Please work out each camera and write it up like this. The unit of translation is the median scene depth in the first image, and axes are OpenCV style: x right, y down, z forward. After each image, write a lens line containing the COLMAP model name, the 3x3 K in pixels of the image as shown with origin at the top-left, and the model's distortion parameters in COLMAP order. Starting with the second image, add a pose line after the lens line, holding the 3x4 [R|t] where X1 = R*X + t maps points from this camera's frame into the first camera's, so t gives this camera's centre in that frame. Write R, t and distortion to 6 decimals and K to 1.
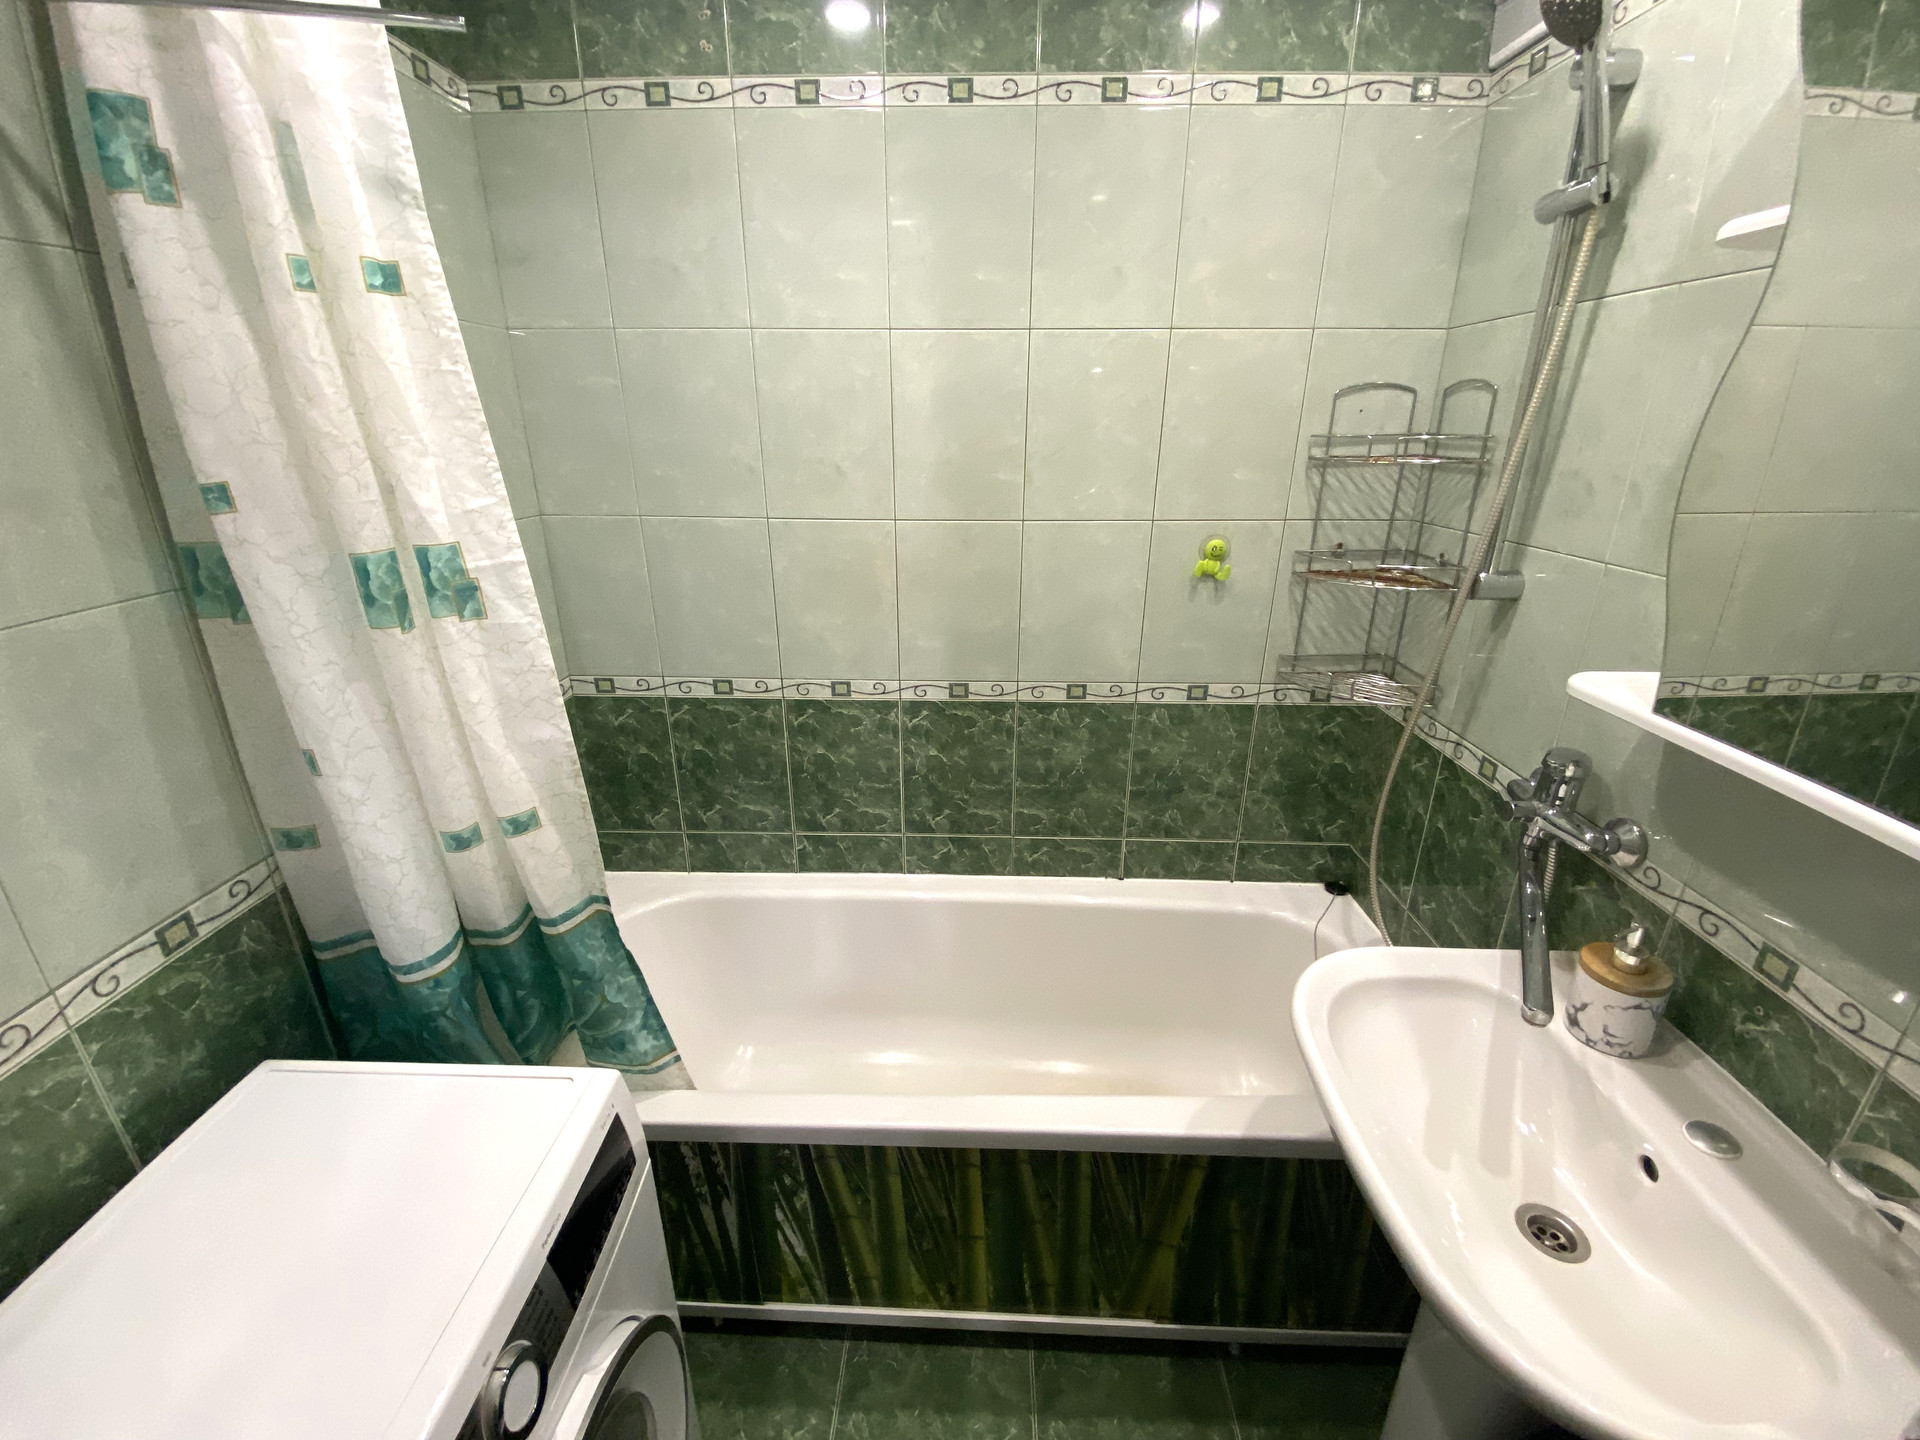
lens RADIAL K [[778.5, 0, 928.4], [0, 778.5, 712.8], [0, 0, 1]] dist [0.018201, -0.018364]
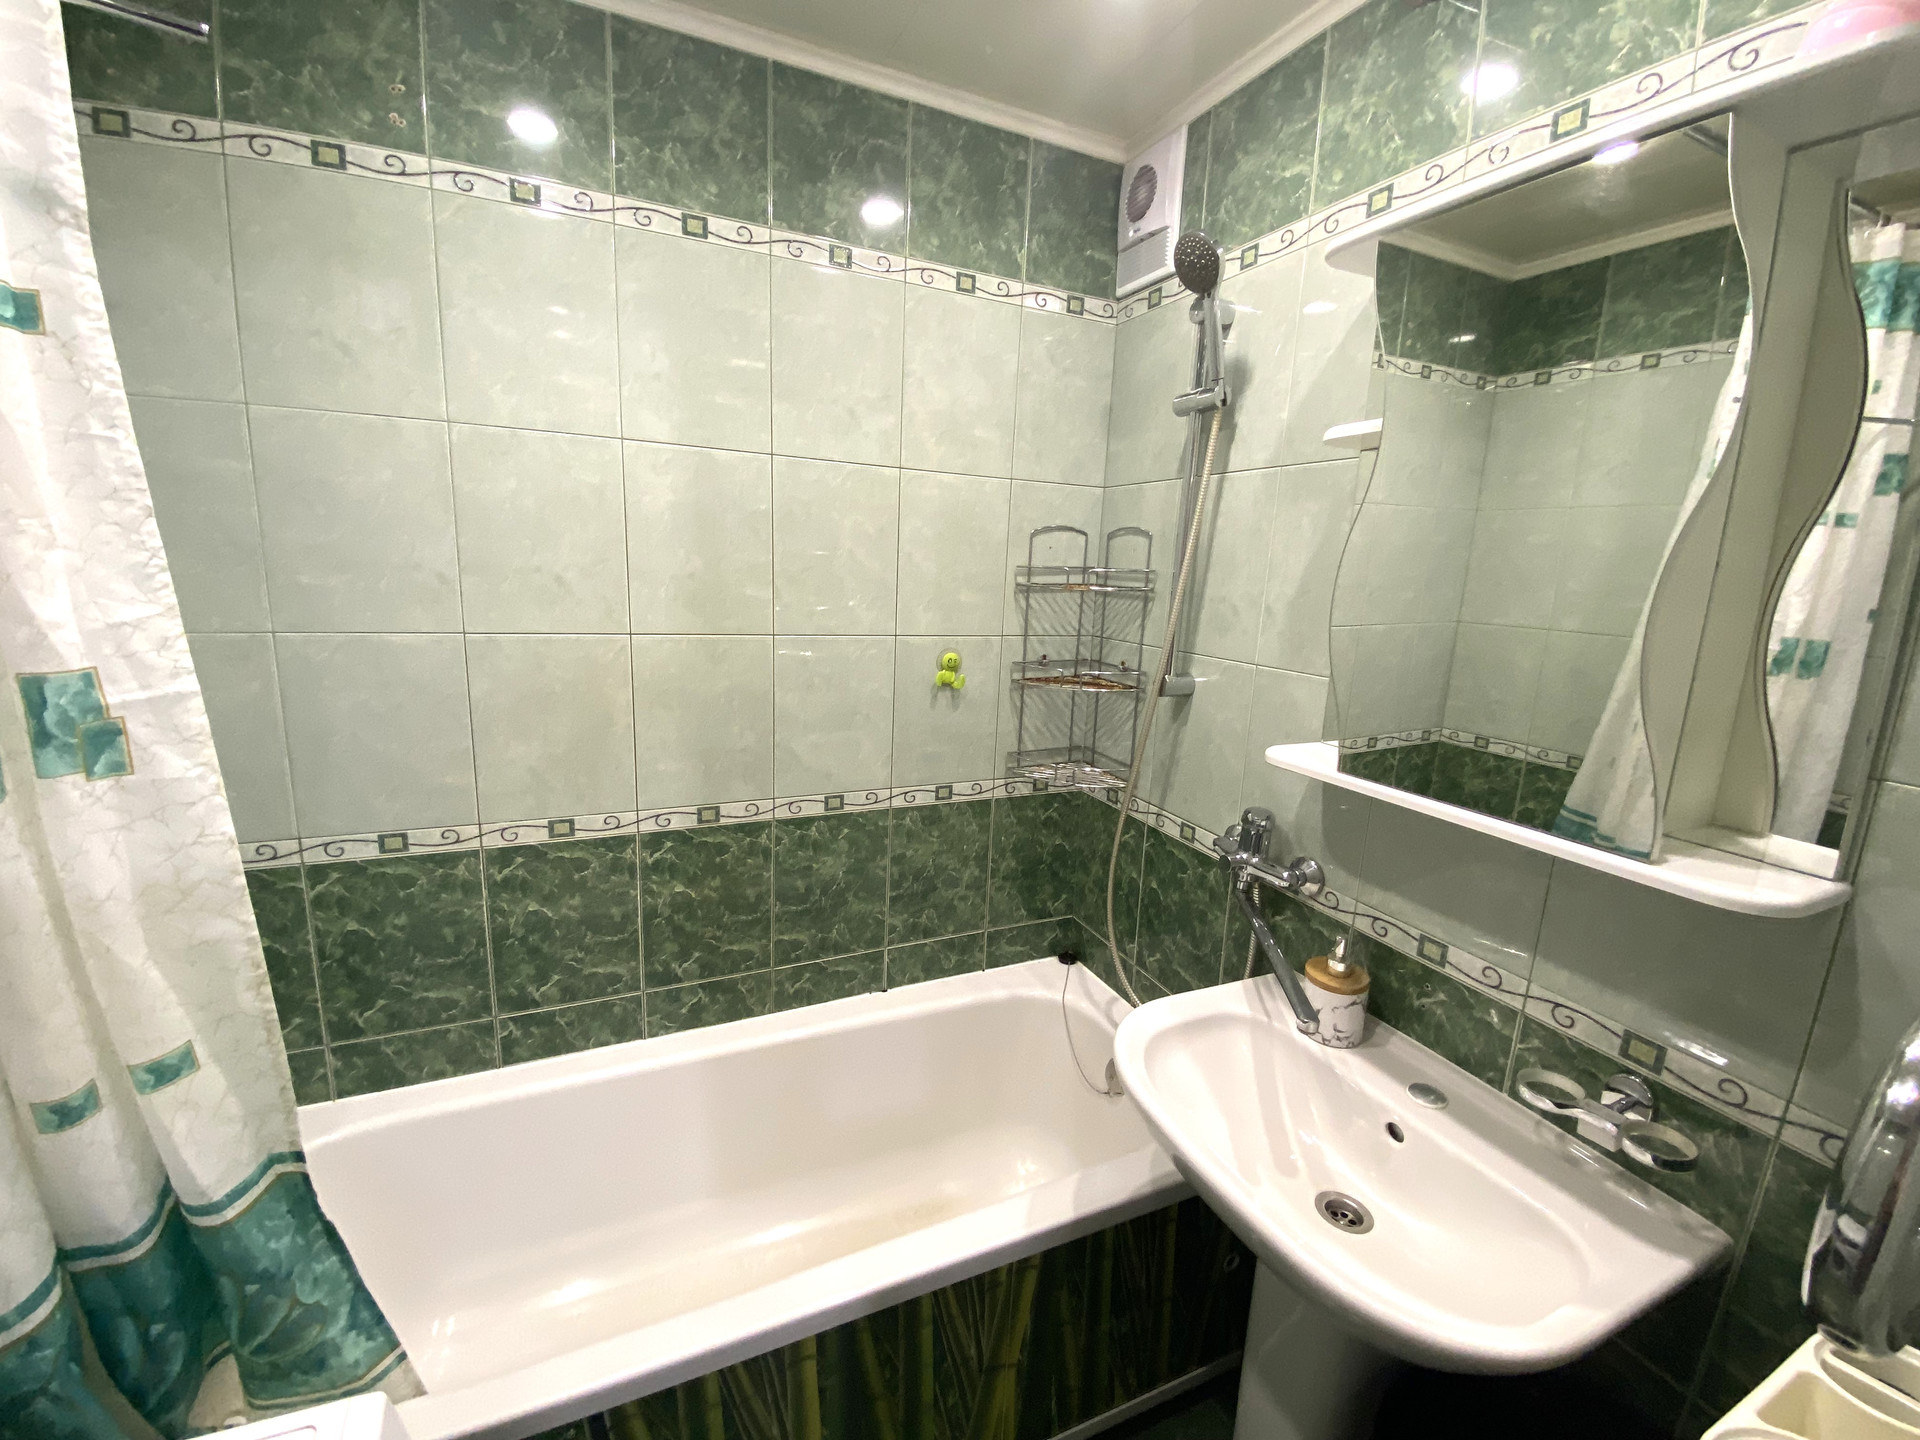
lens RADIAL K [[778.5, 0, 972.0], [0, 778.5, 714.2], [0, 0, 1]] dist [0.018201, -0.018364]
pose [[0.896594, -0.048514, 0.440187, -0.117631], [0.111059, 0.986850, -0.117447, -0.005418], [-0.428701, 0.154189, 0.890192, 0.032074]]
